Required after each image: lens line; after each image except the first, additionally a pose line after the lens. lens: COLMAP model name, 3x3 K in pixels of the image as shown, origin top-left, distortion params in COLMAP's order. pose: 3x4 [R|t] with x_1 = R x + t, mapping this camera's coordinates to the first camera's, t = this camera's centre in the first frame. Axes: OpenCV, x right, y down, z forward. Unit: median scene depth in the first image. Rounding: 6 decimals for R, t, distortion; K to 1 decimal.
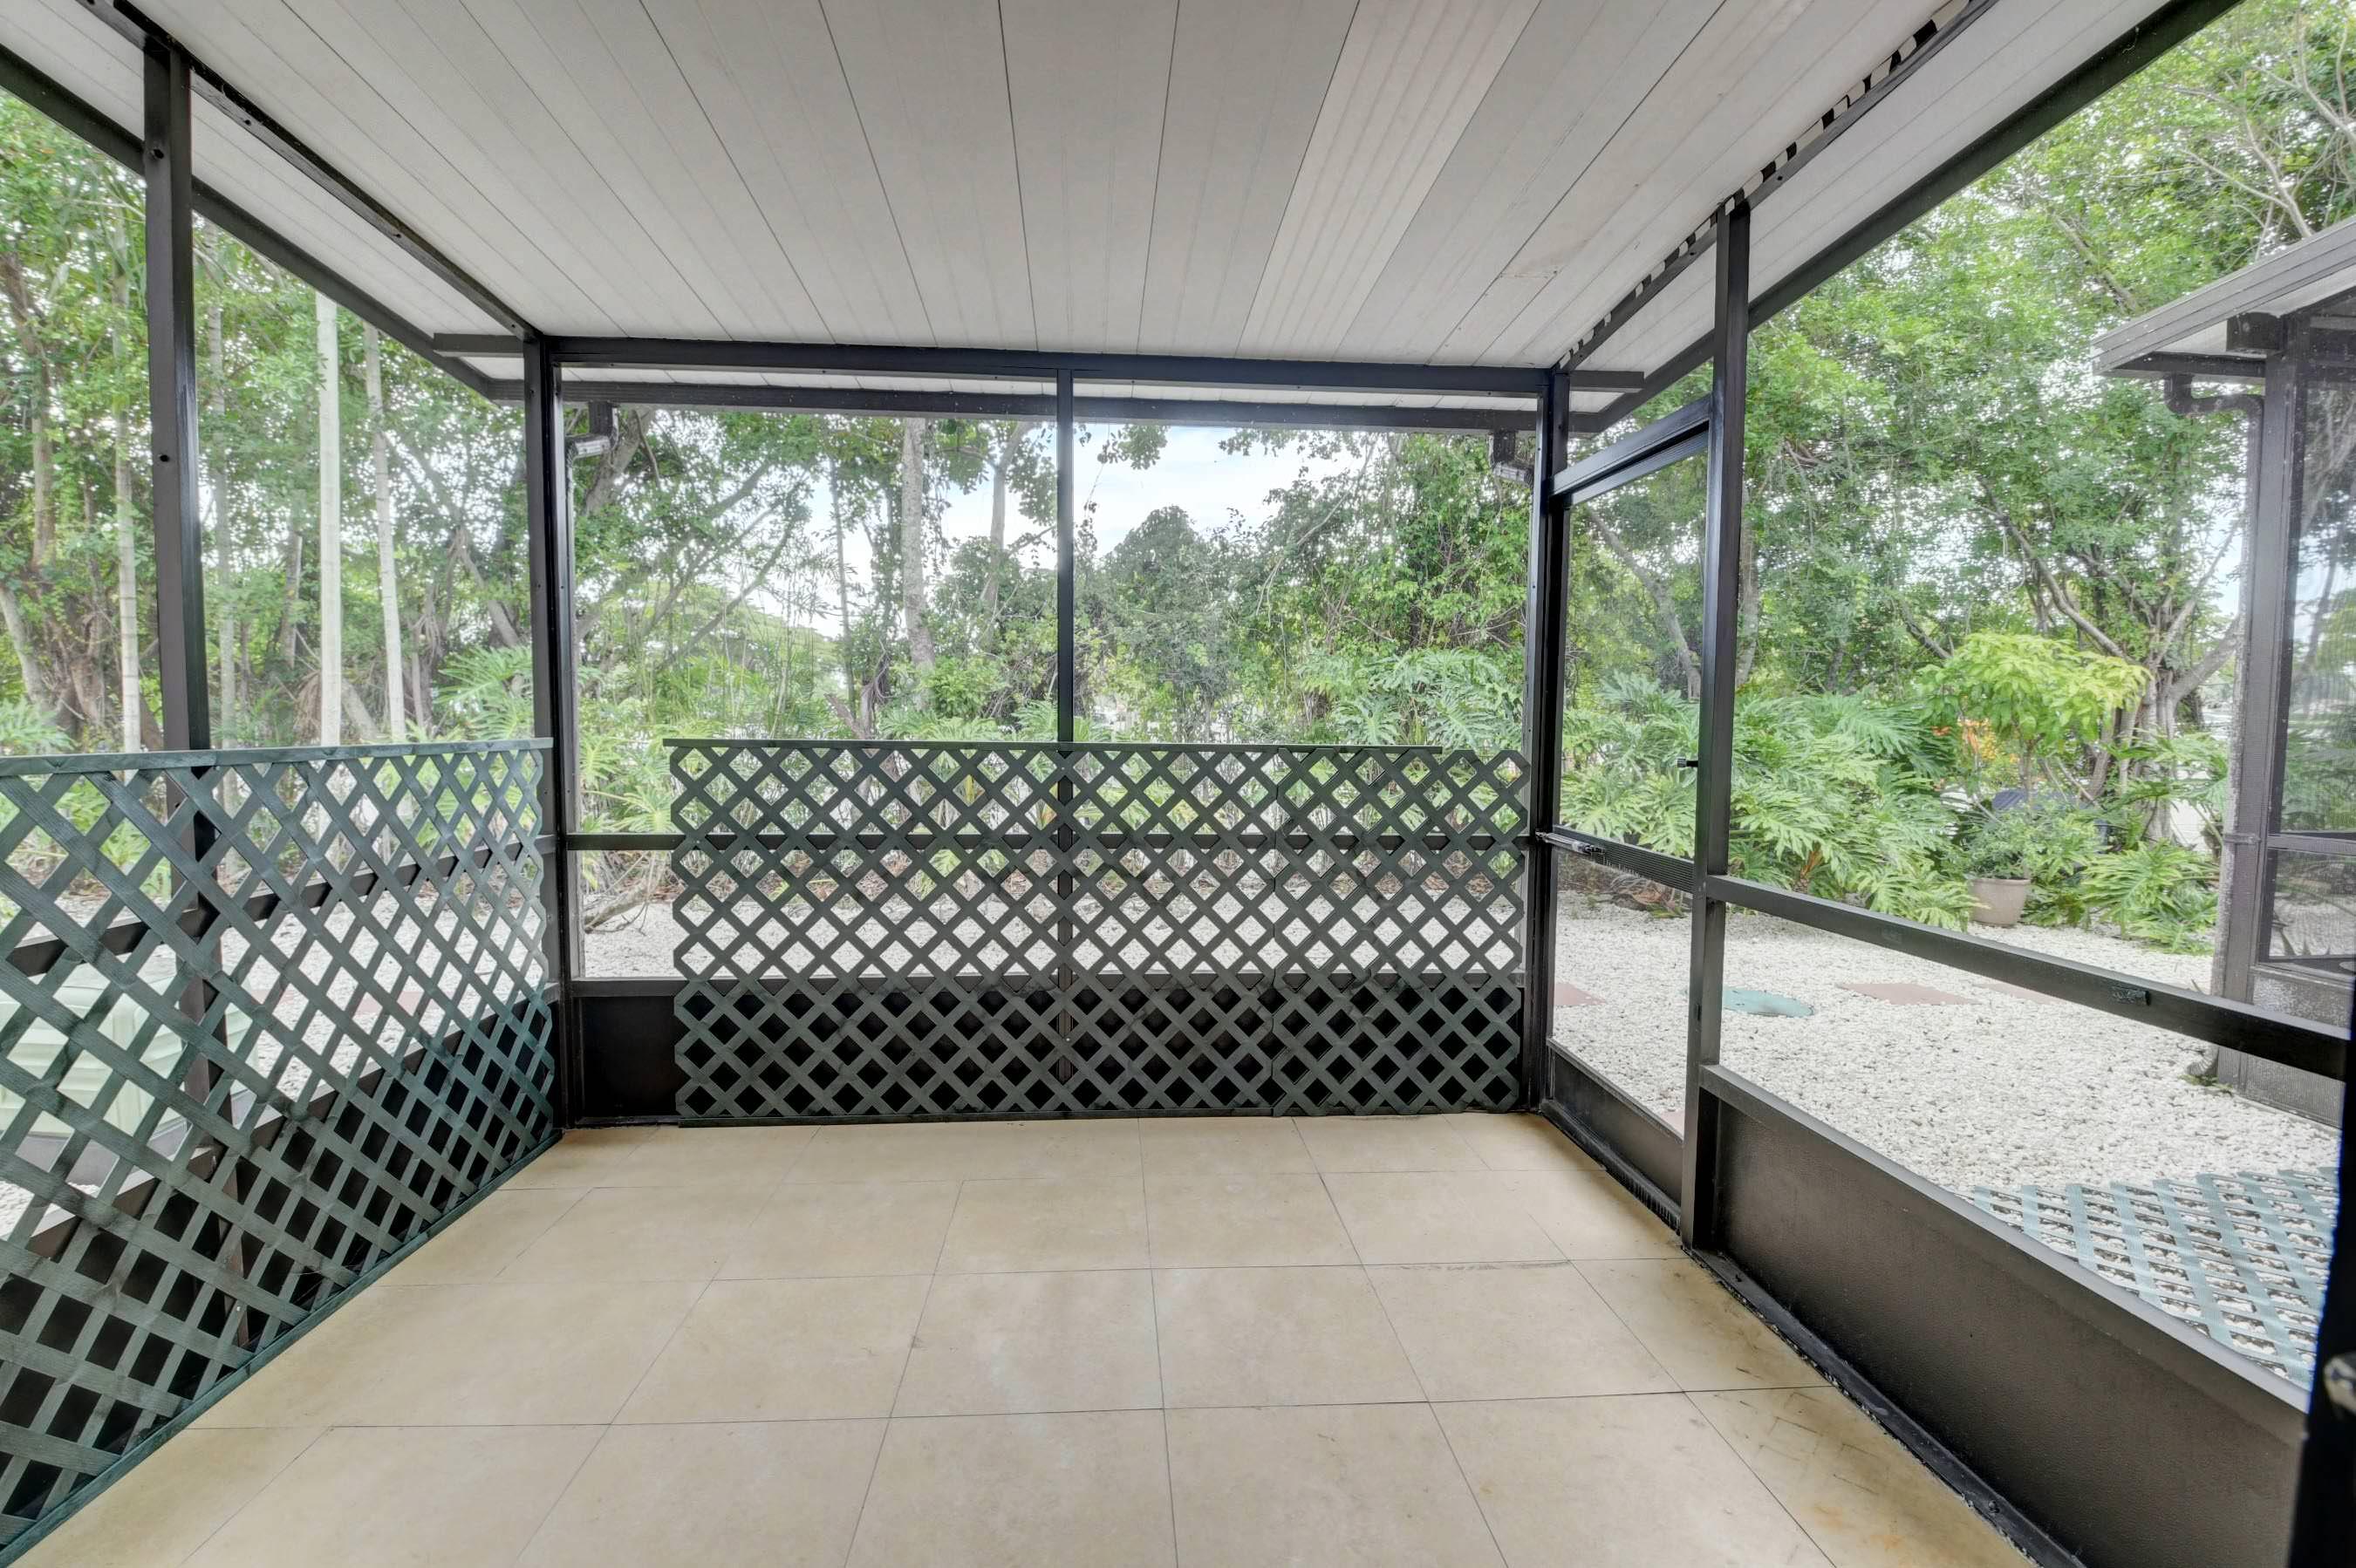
lens RADIAL K [[1037.0, 0, 1165.2], [0, 1037.0, 776.9], [0, 0, 1]] dist [0.023663, -0.038310]
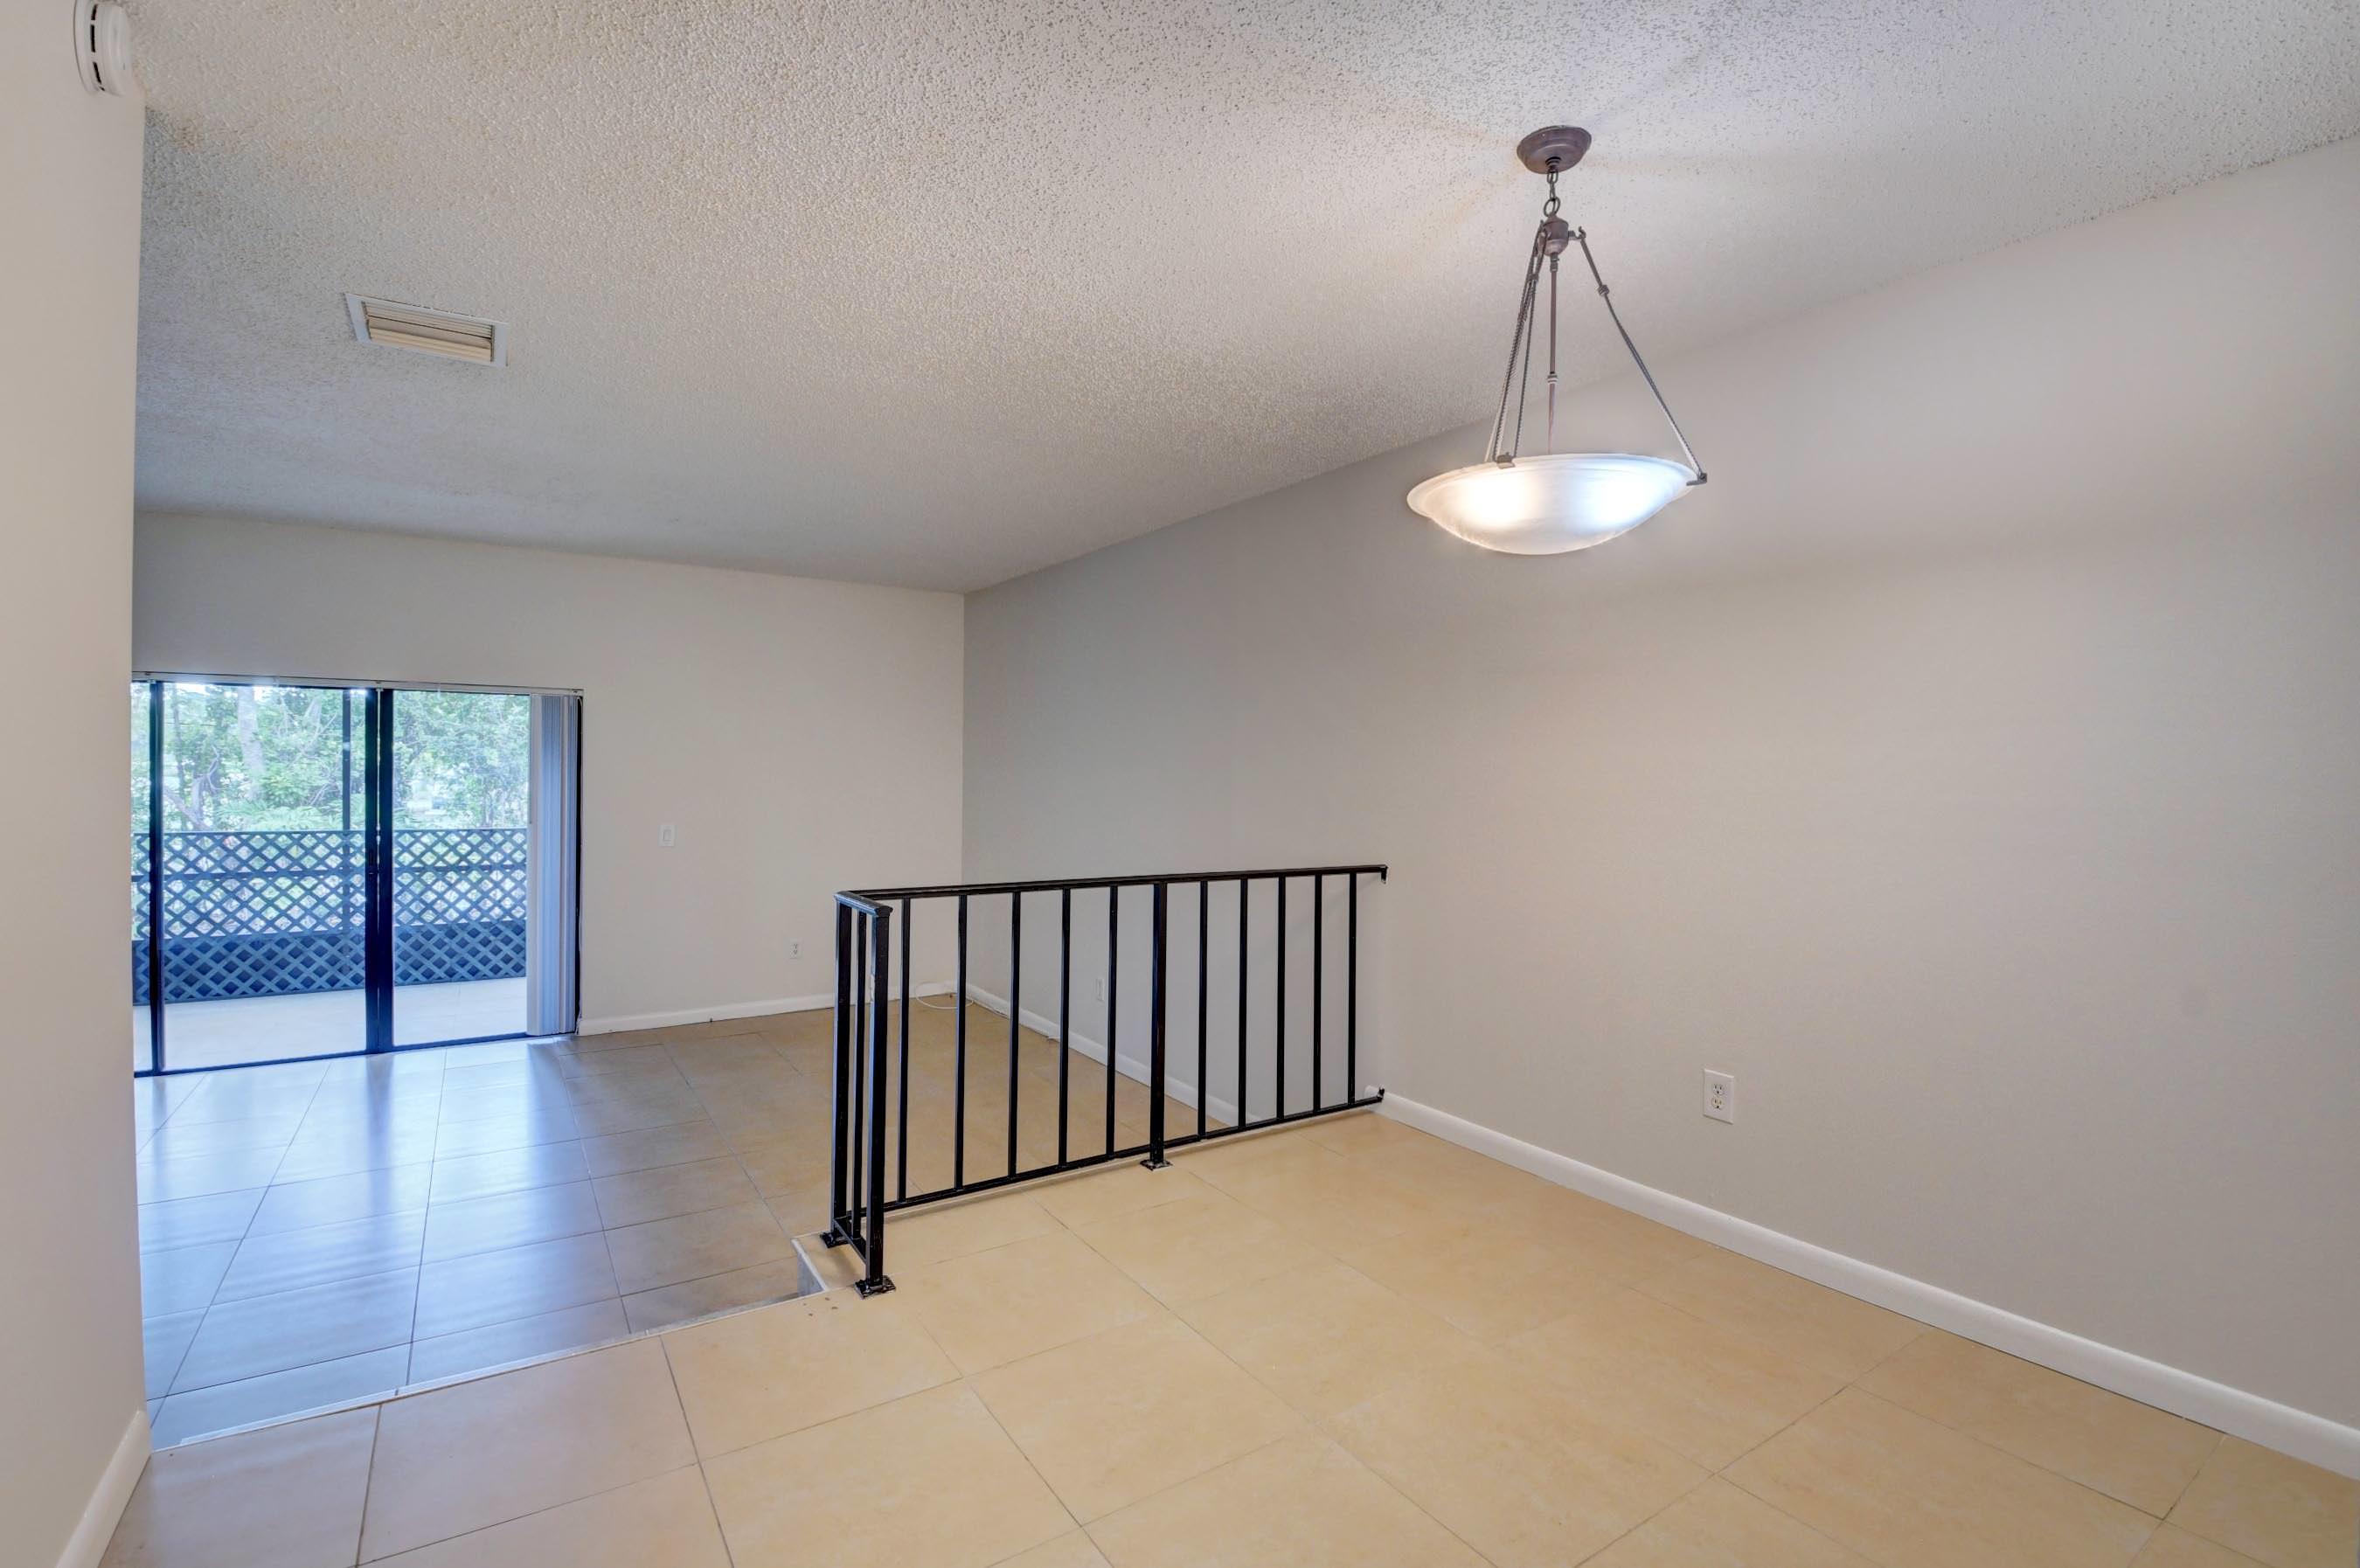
lens RADIAL K [[1071.4, 0, 1178.8], [0, 1071.4, 775.1], [0, 0, 1]] dist [0.005858, -0.022653]
pose [[0.872637, -0.000780, 0.488369, 0.370390], [0.027093, 0.998536, -0.046816, 0.006878], [-0.487618, 0.054085, 0.871380, -2.039455]]
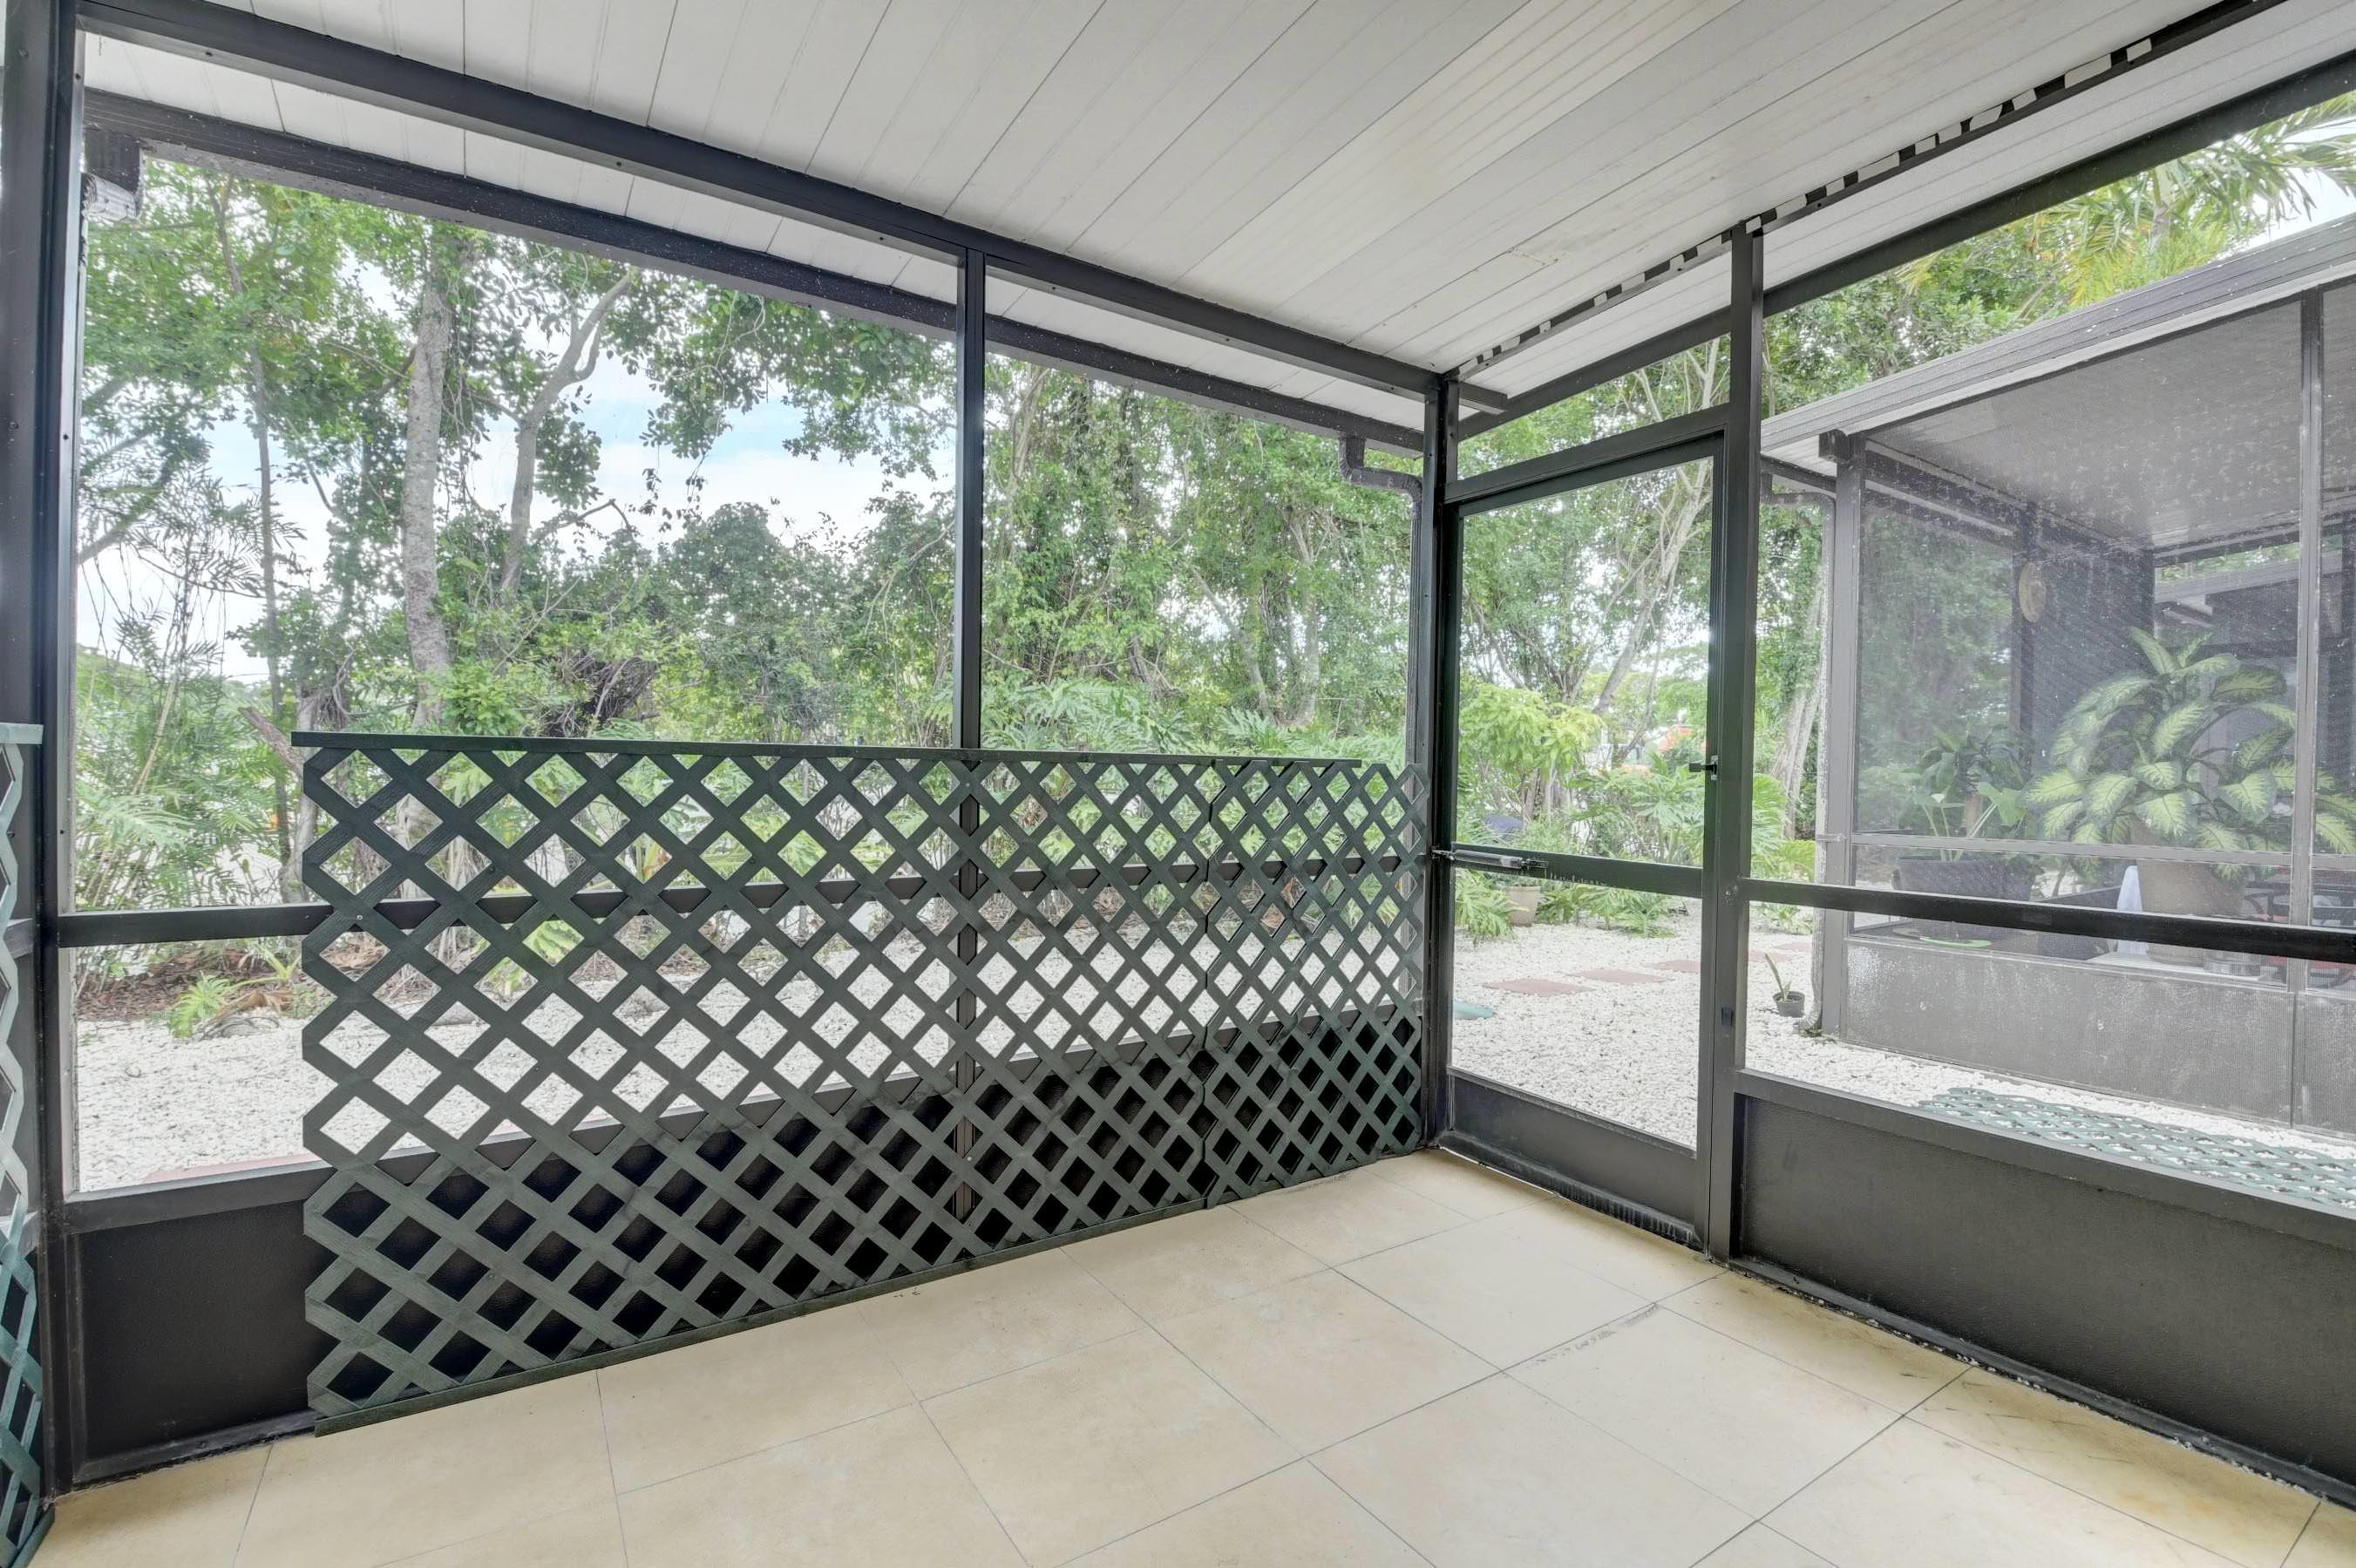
lens RADIAL K [[1037.1, 0, 1165.2], [0, 1037.1, 776.9], [0, 0, 1]] dist [0.023663, -0.038310]
pose [[0.874049, -0.000741, 0.485837, -0.327804], [0.022474, 0.998990, -0.038908, 0.017587], [-0.485318, 0.044926, 0.873183, 0.285341]]
